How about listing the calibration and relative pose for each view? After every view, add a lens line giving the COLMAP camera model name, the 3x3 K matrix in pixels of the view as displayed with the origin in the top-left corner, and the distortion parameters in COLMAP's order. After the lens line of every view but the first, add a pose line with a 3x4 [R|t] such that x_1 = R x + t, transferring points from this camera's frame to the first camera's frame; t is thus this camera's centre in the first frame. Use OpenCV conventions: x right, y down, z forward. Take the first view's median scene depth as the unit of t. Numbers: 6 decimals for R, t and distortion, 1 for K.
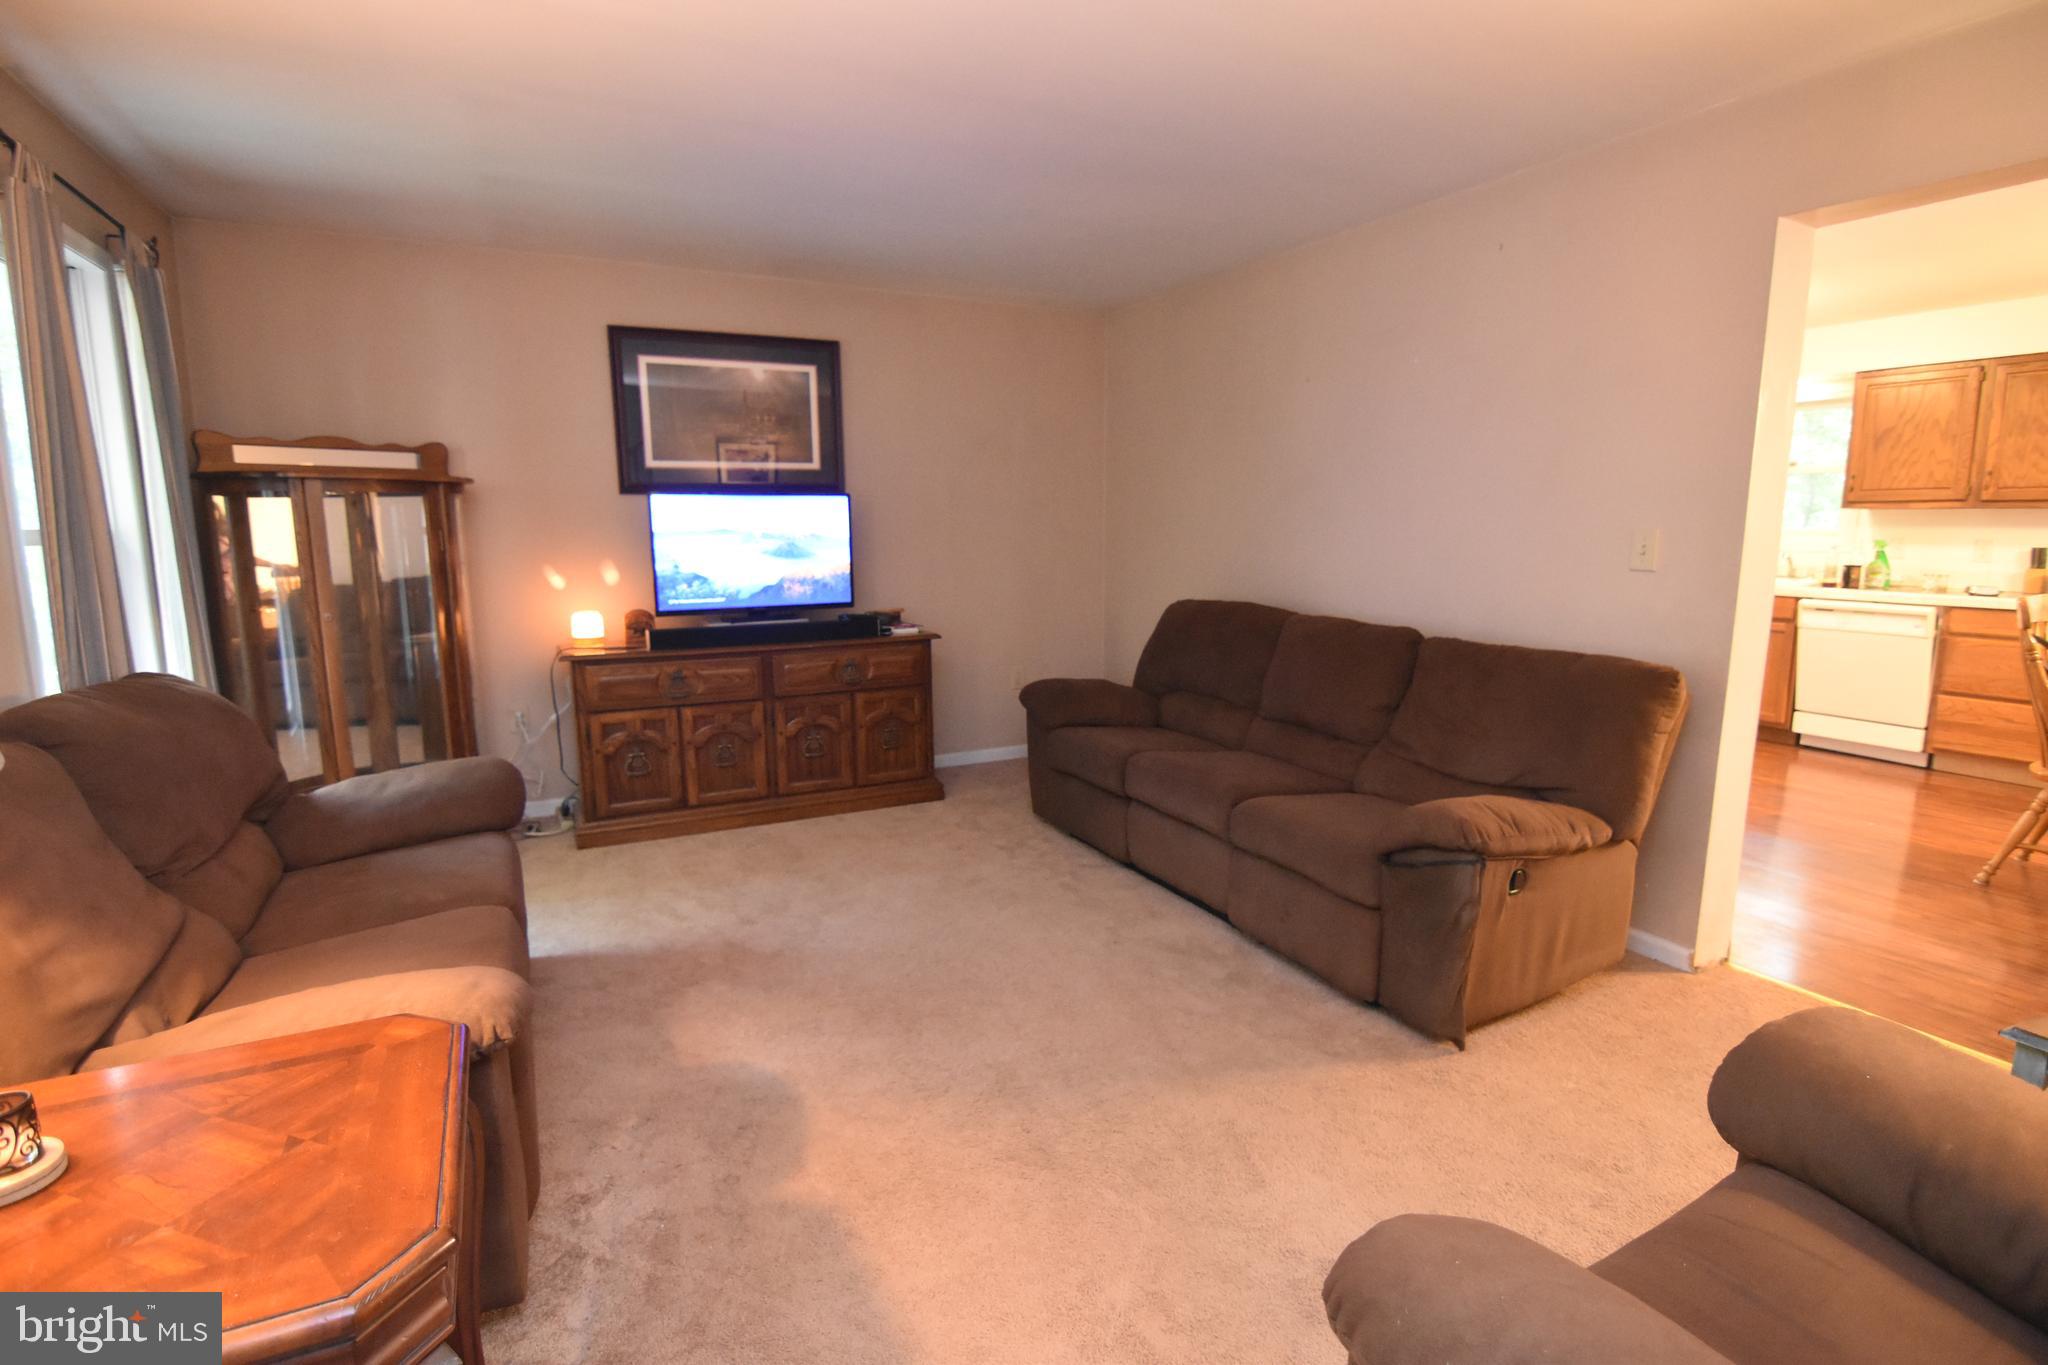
lens RADIAL K [[991.0, 0, 1034.6], [0, 991.0, 676.9], [0, 0, 1]] dist [-0.006998, -0.009189]
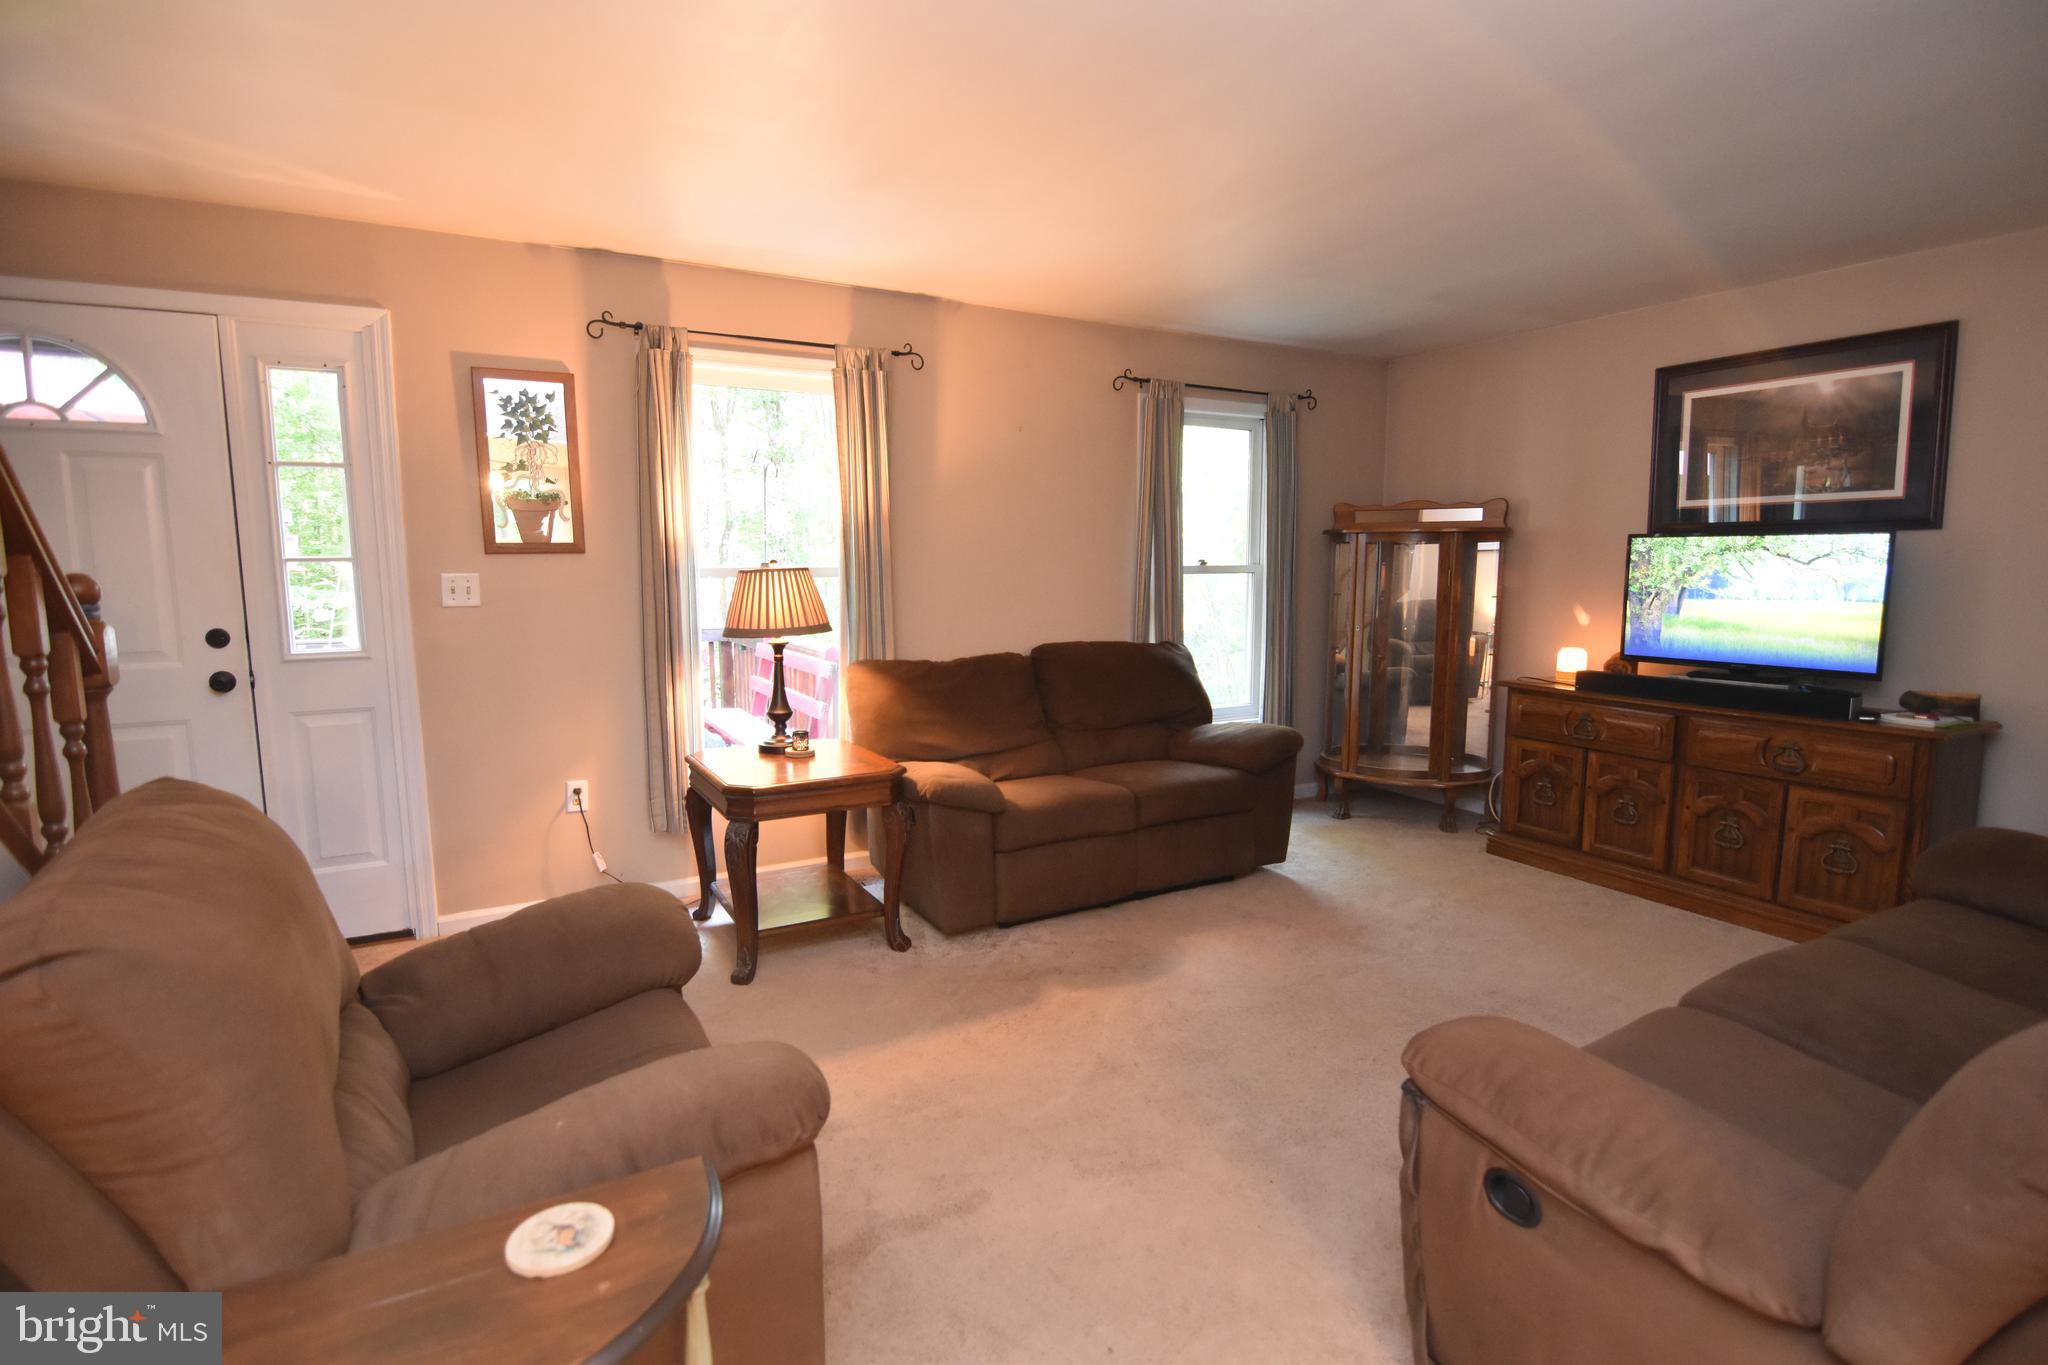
lens RADIAL K [[991.0, 0, 1034.2], [0, 991.0, 683.0], [0, 0, 1]] dist [-0.006998, -0.009189]
pose [[0.038793, 0.128097, -0.991003, 0.566257], [-0.155450, 0.980449, 0.120647, -0.065318], [0.987082, 0.149371, 0.057947, 0.362979]]
